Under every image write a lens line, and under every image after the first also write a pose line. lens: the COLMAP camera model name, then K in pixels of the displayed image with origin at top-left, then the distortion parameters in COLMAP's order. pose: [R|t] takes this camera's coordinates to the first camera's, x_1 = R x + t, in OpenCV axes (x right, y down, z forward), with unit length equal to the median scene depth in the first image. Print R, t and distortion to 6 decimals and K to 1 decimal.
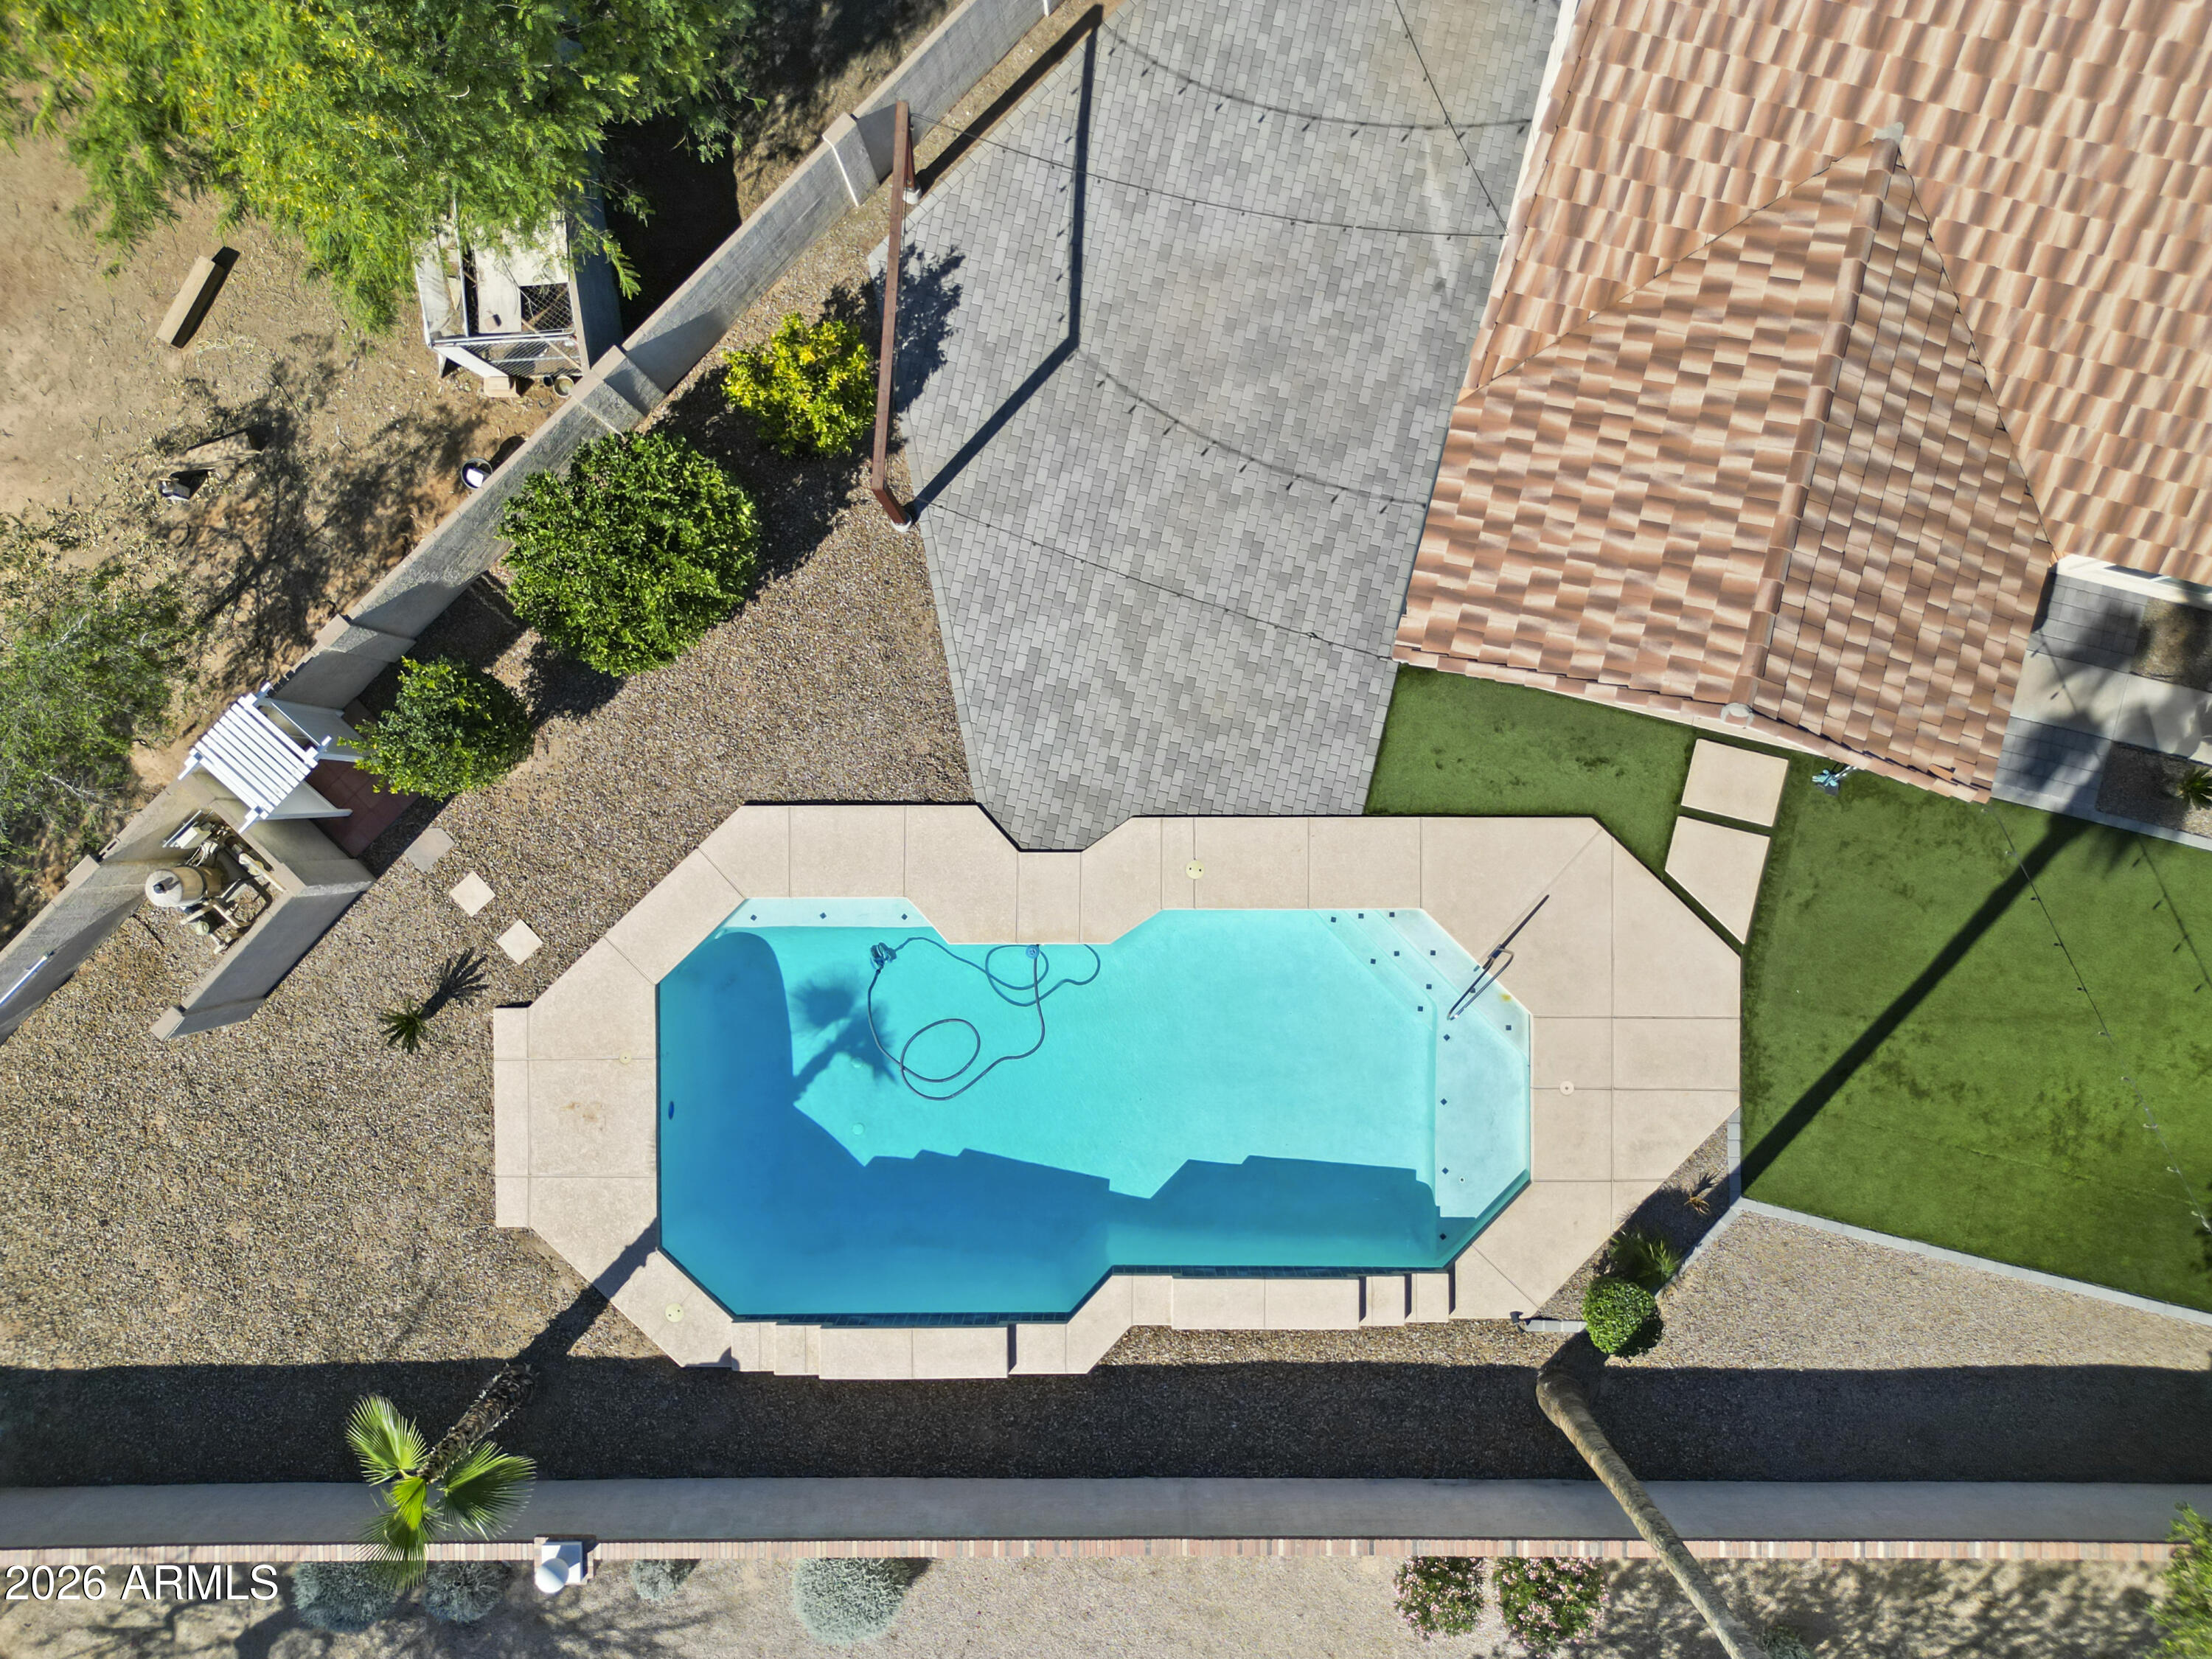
lens RADIAL K [[1566.1, 0, 1110.4], [0, 1566.1, 835.3], [0, 0, 1]] dist [0.054586, -0.089101]
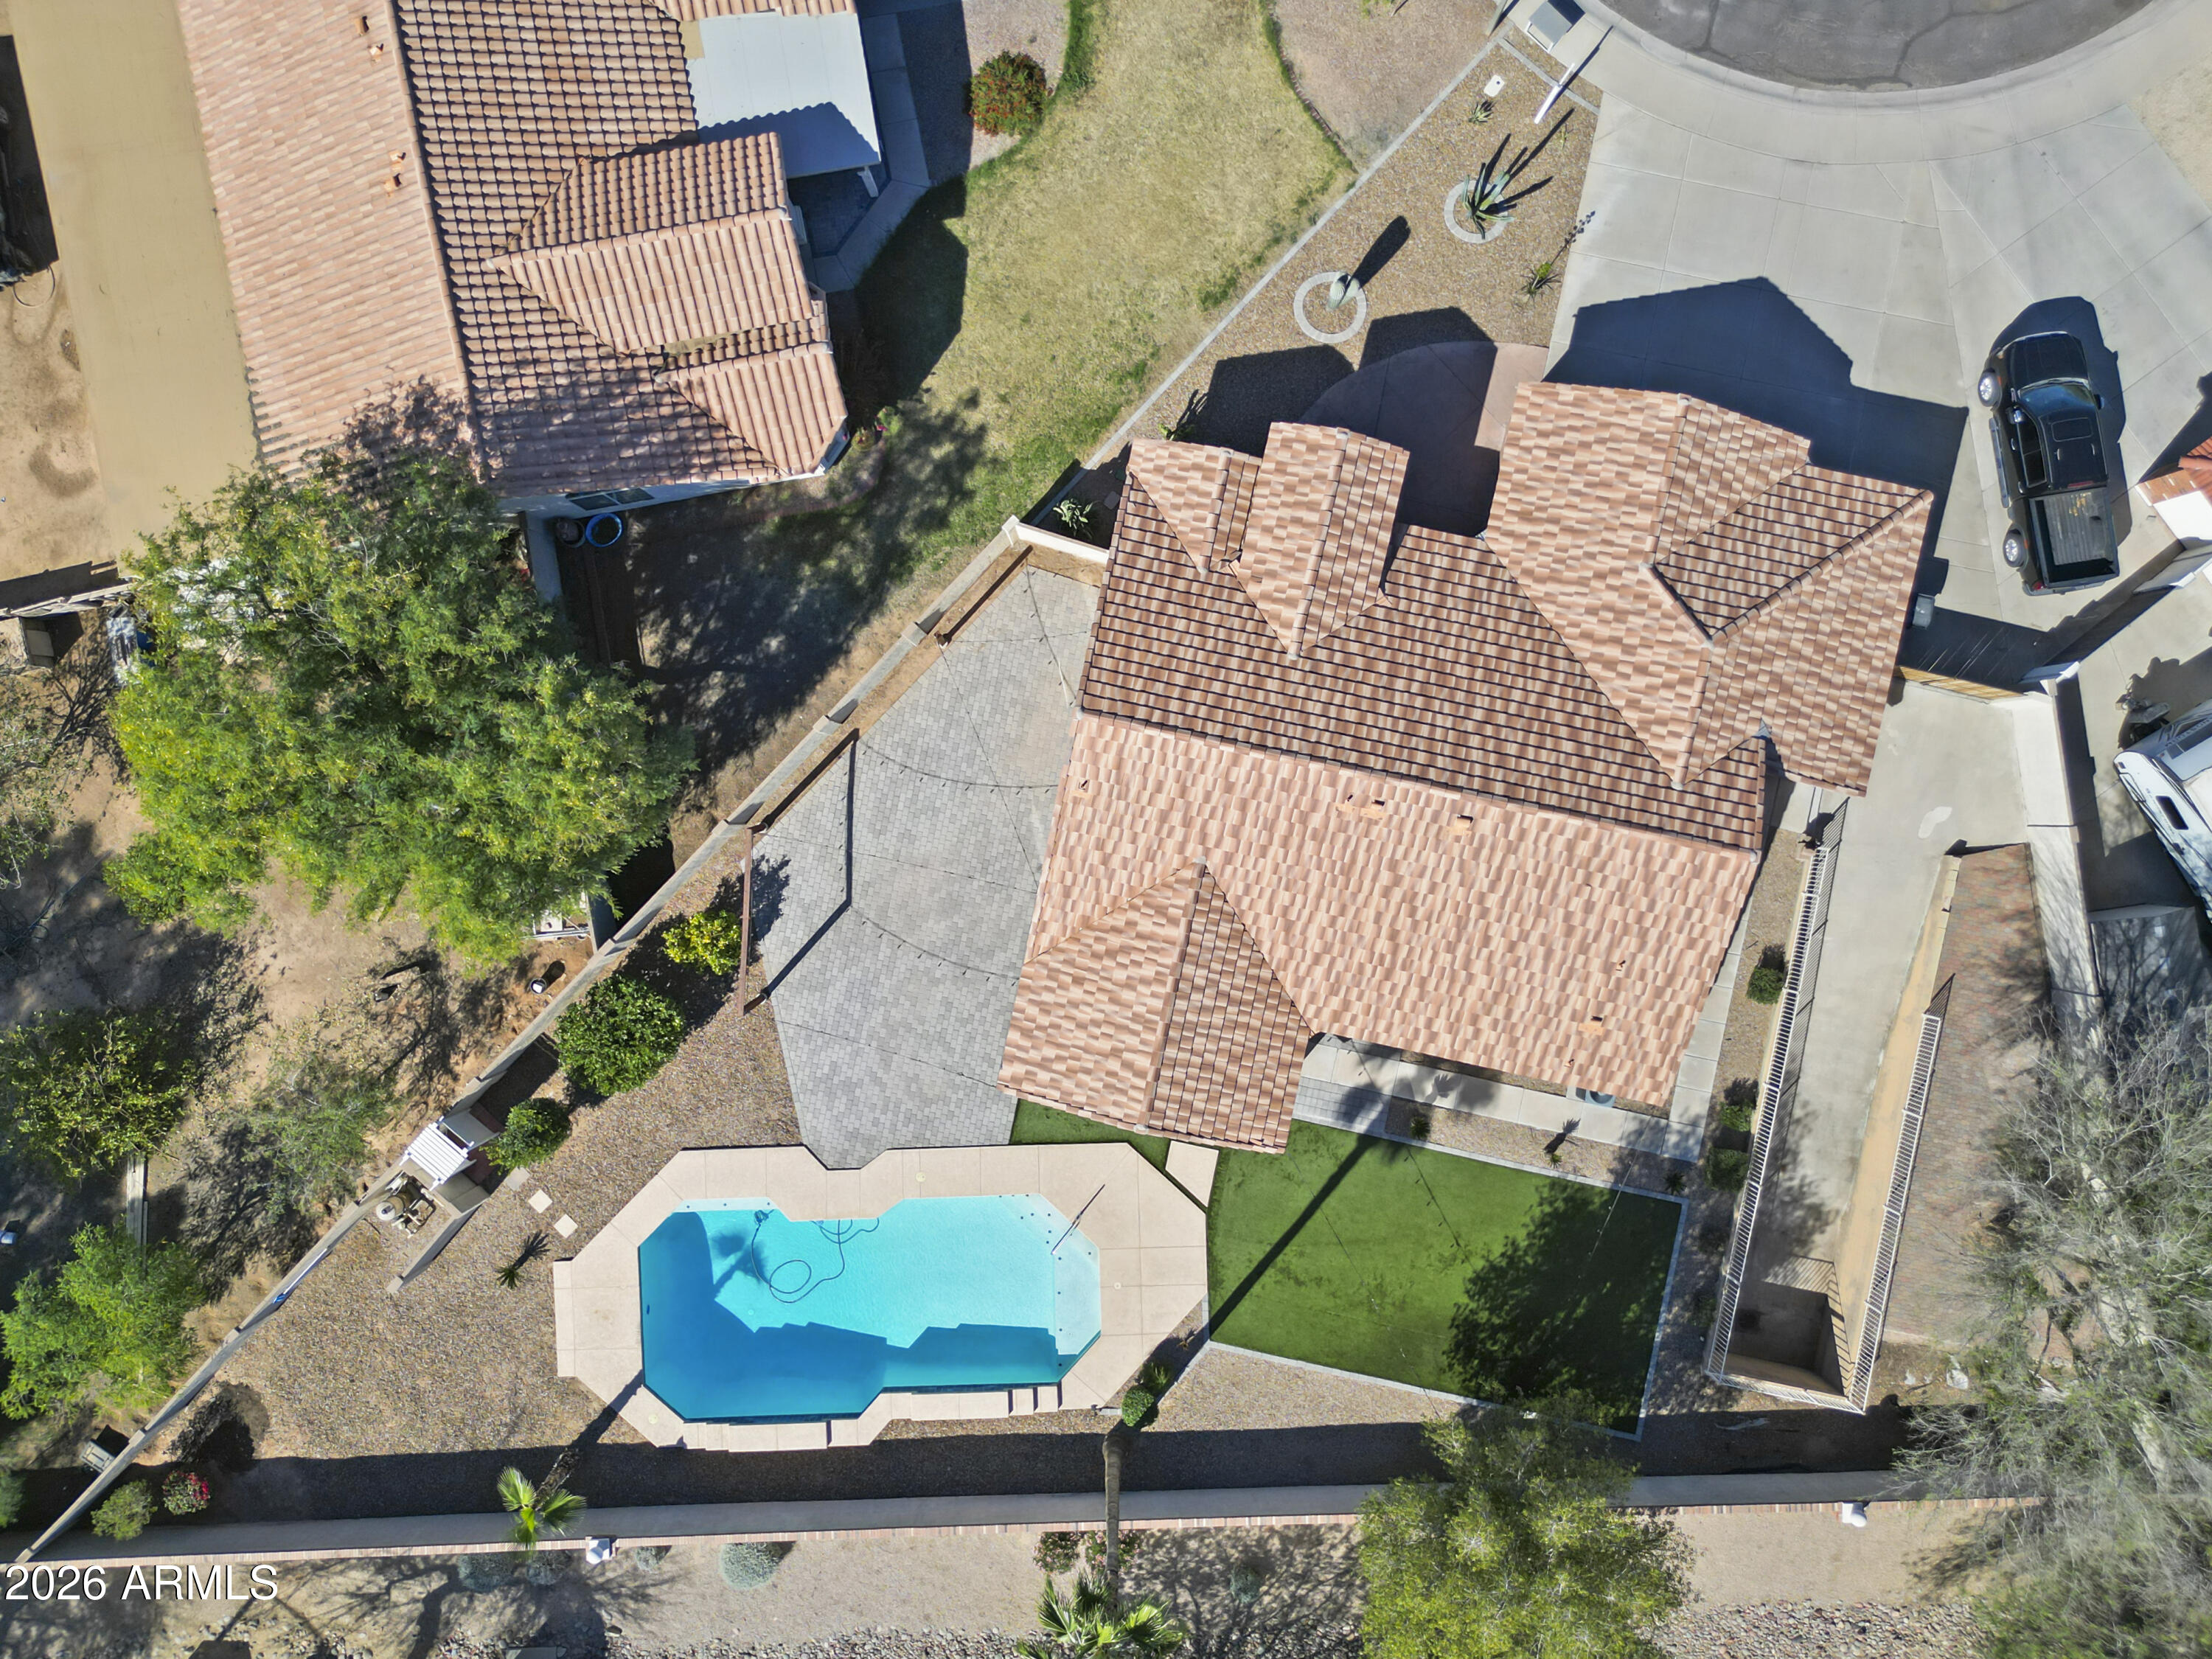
lens RADIAL K [[1596.7, 0, 1115.5], [0, 1596.7, 832.7], [0, 0, 1]] dist [0.042904, -0.132553]
pose [[0.999493, -0.029560, 0.011849, 0.280539], [0.029722, 0.999463, -0.013781, -0.362464], [-0.011435, 0.014126, 0.999835, -0.951339]]
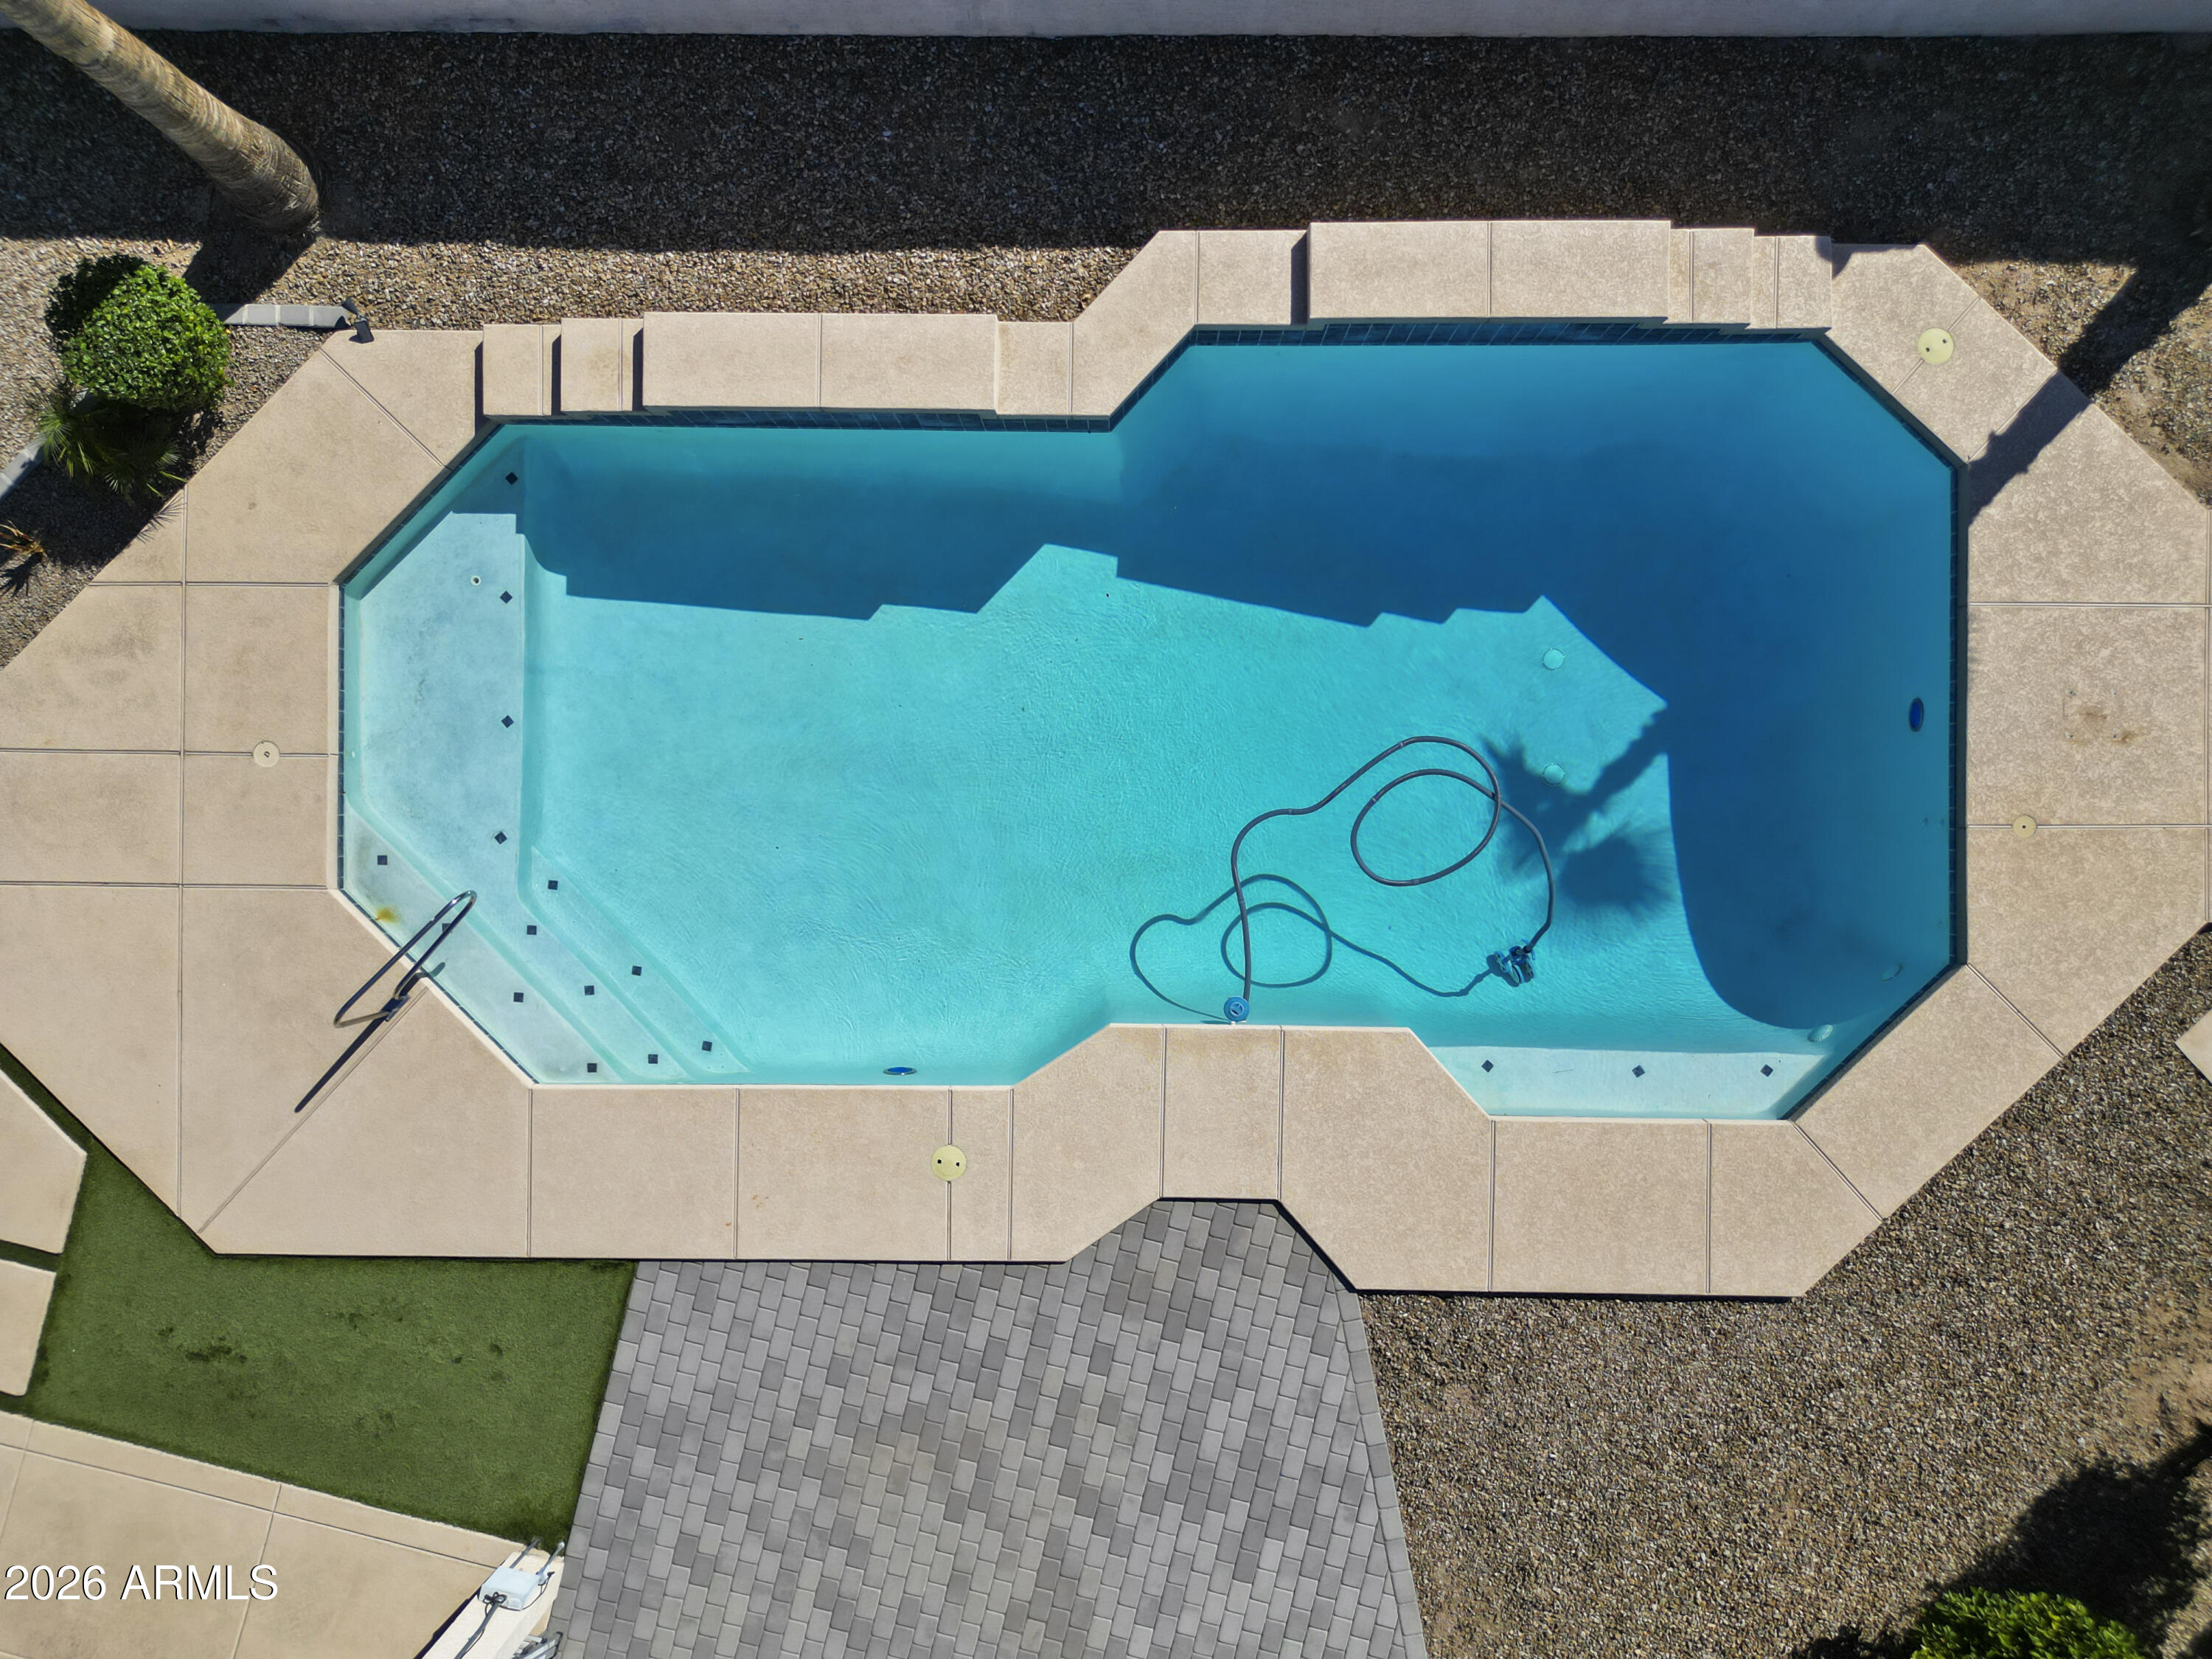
lens RADIAL K [[1513.2, 0, 1101.3], [0, 1513.2, 776.2], [0, 0, 1]] dist [0.073125, -0.087379]
pose [[-0.999732, -0.009567, 0.021072, -0.007899], [0.009559, -0.999954, -0.000453, 0.156324], [0.021075, -0.000251, 0.999778, 0.479706]]
